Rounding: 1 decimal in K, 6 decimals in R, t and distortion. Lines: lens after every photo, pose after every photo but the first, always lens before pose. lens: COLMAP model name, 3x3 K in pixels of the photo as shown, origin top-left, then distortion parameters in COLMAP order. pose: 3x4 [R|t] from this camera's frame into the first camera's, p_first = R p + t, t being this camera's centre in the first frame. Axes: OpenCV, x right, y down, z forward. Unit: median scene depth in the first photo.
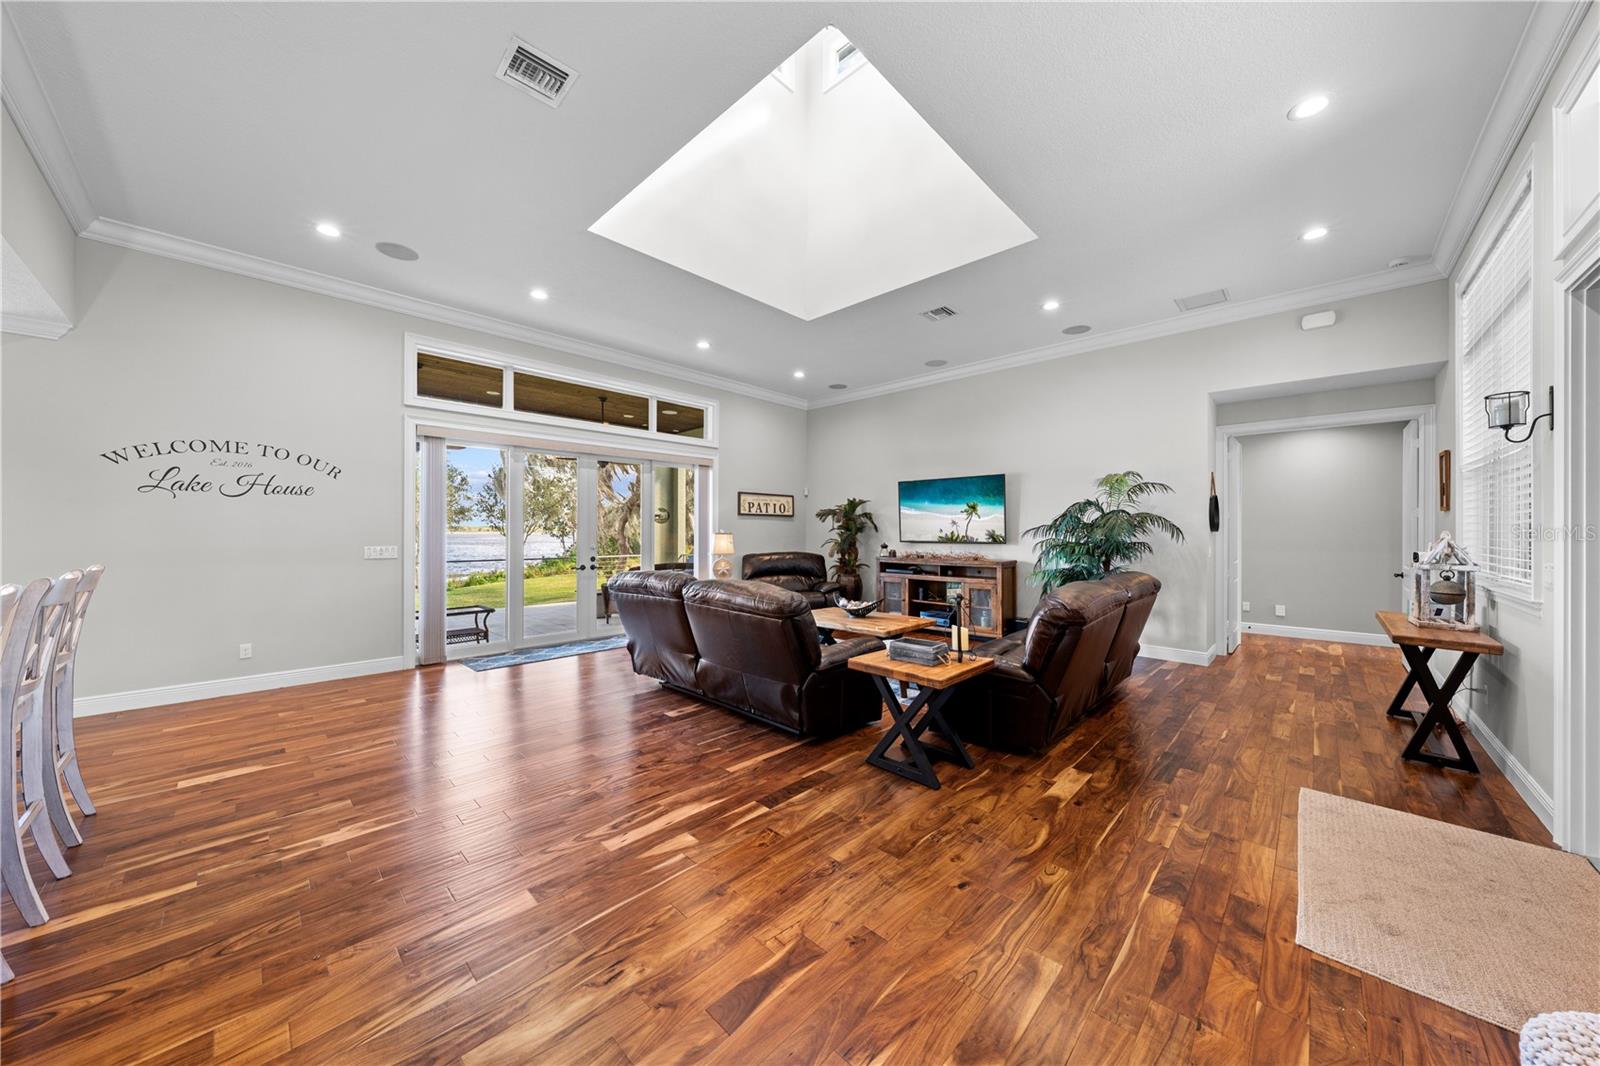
lens RADIAL K [[539.2, 0, 801.3], [0, 539.2, 533.1], [0, 0, 1]] dist [-0.001476, -0.000078]
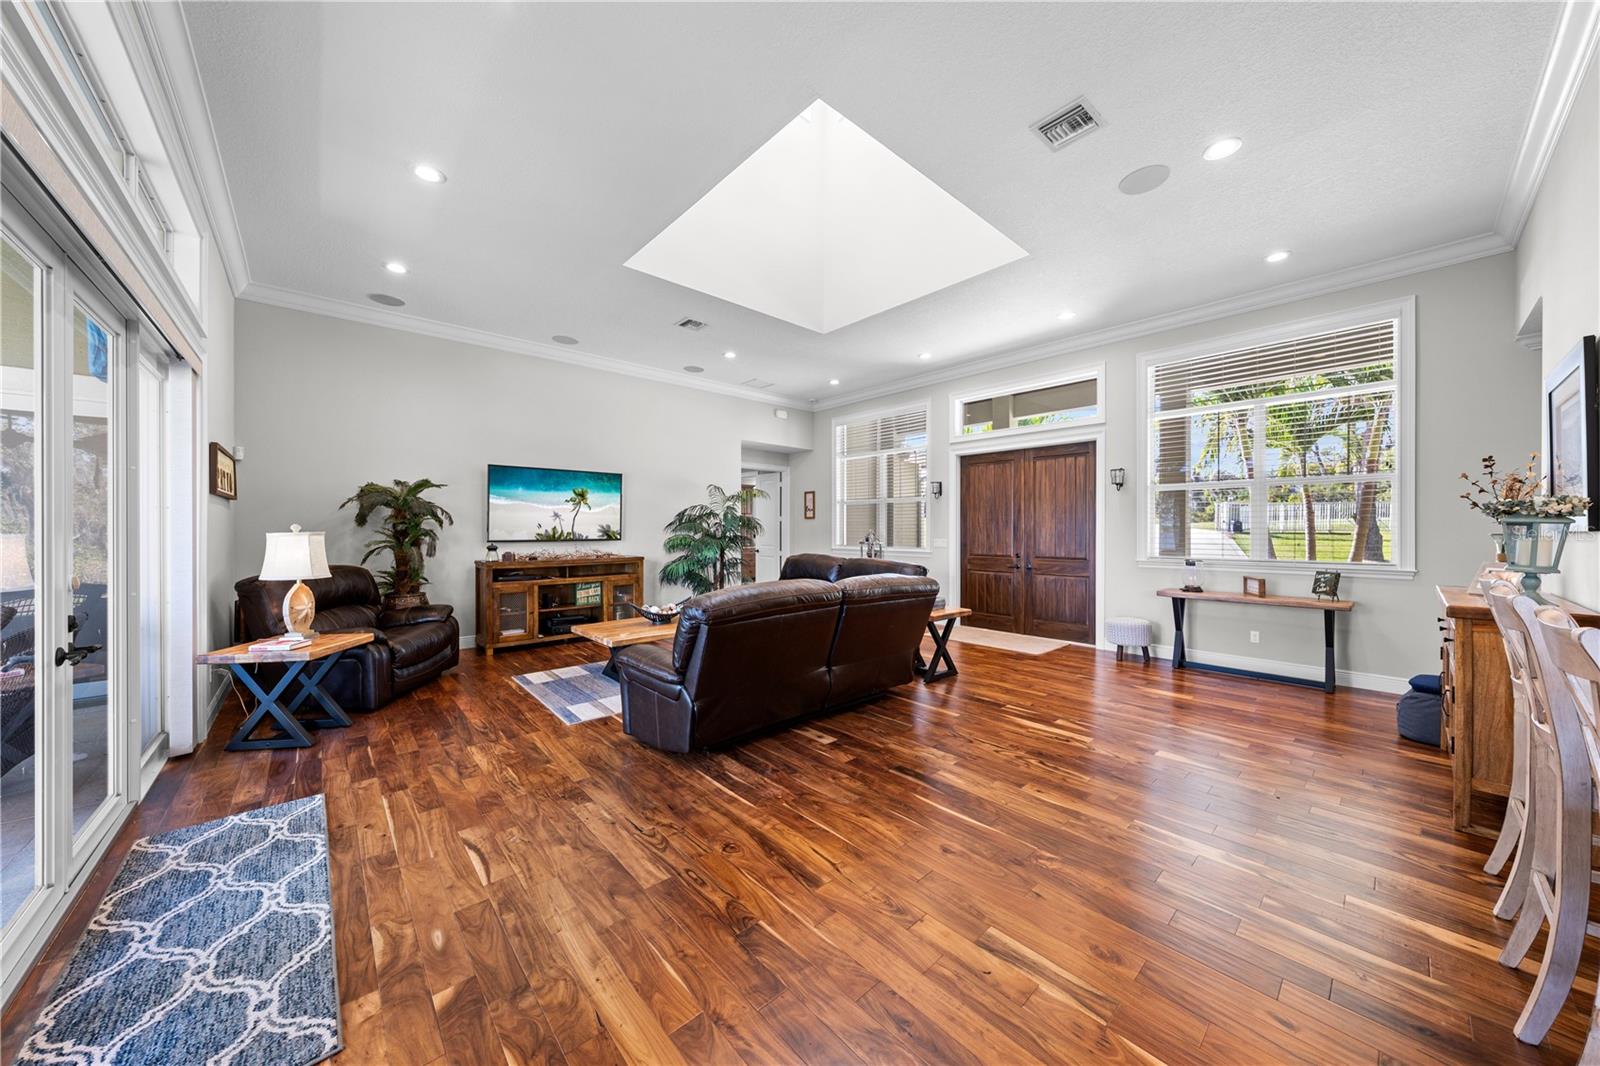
lens RADIAL K [[544.4, 0, 800.0], [0, 544.4, 533.0], [0, 0, 1]] dist [-0.000281, -0.000031]
pose [[0.073279, -0.010386, 0.997257, -0.603946], [0.002727, 0.999944, 0.010214, -0.003797], [-0.997308, 0.001971, 0.073304, 0.531617]]
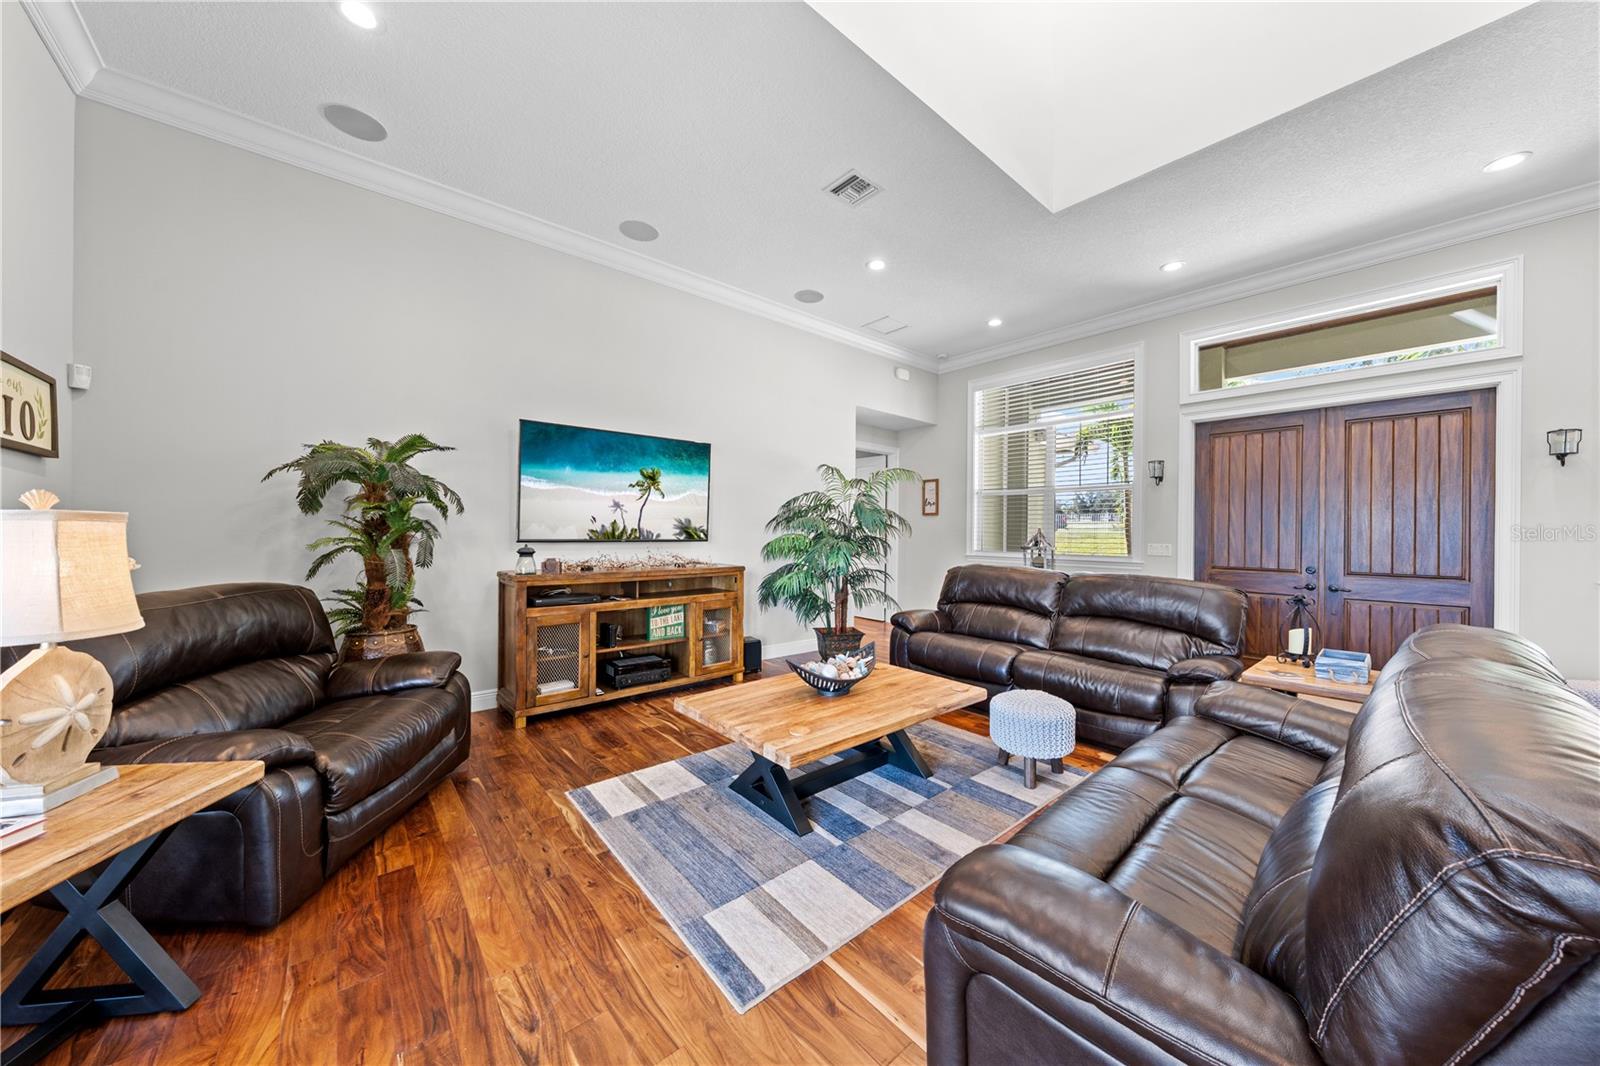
lens RADIAL K [[547.1, 0, 800.0], [0, 547.1, 533.0], [0, 0, 1]] dist [-0.000029, 0.000028]
pose [[0.098133, -0.004709, 0.995162, -0.308420], [-0.006248, 0.999966, 0.005348, 0.003876], [-0.995154, -0.006742, 0.098100, 0.745808]]
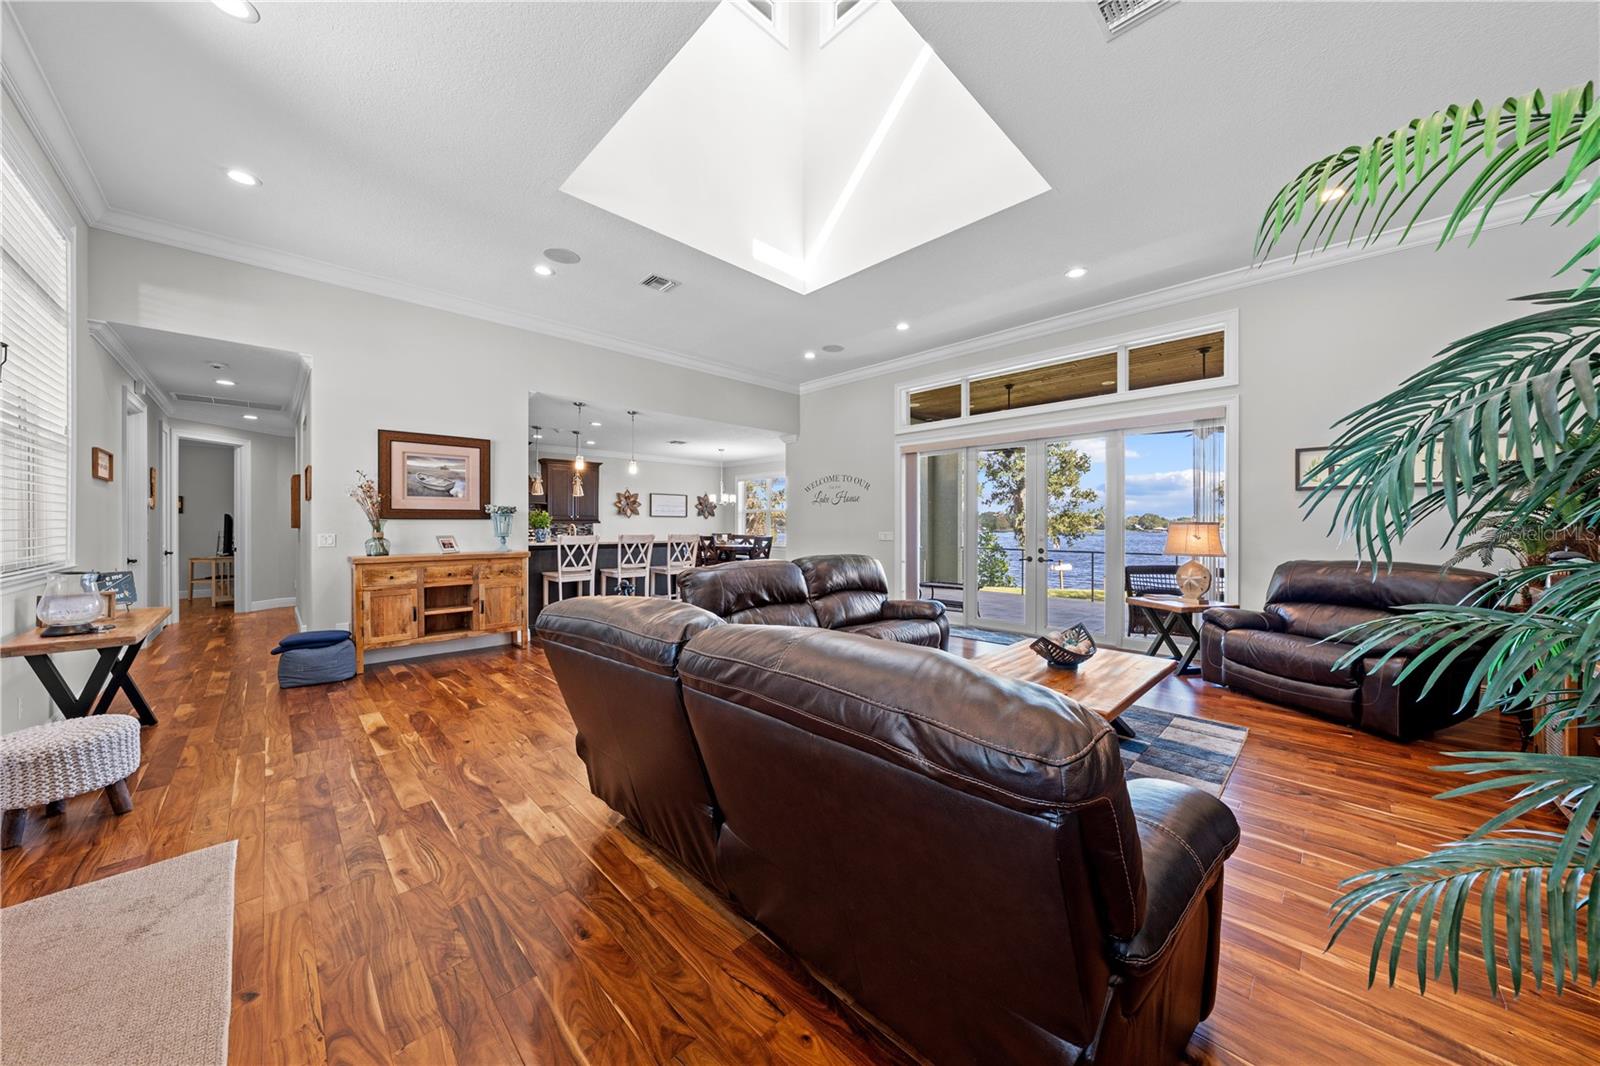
lens RADIAL K [[541.3, 0, 803.6], [0, 541.3, 527.7], [0, 0, 1]] dist [0.000913, 0.000110]
pose [[-0.016857, 0.004648, -0.999847, 0.520583], [0.000137, 0.999989, 0.004646, 0.003251], [0.999858, -0.000059, -0.016857, 0.560855]]
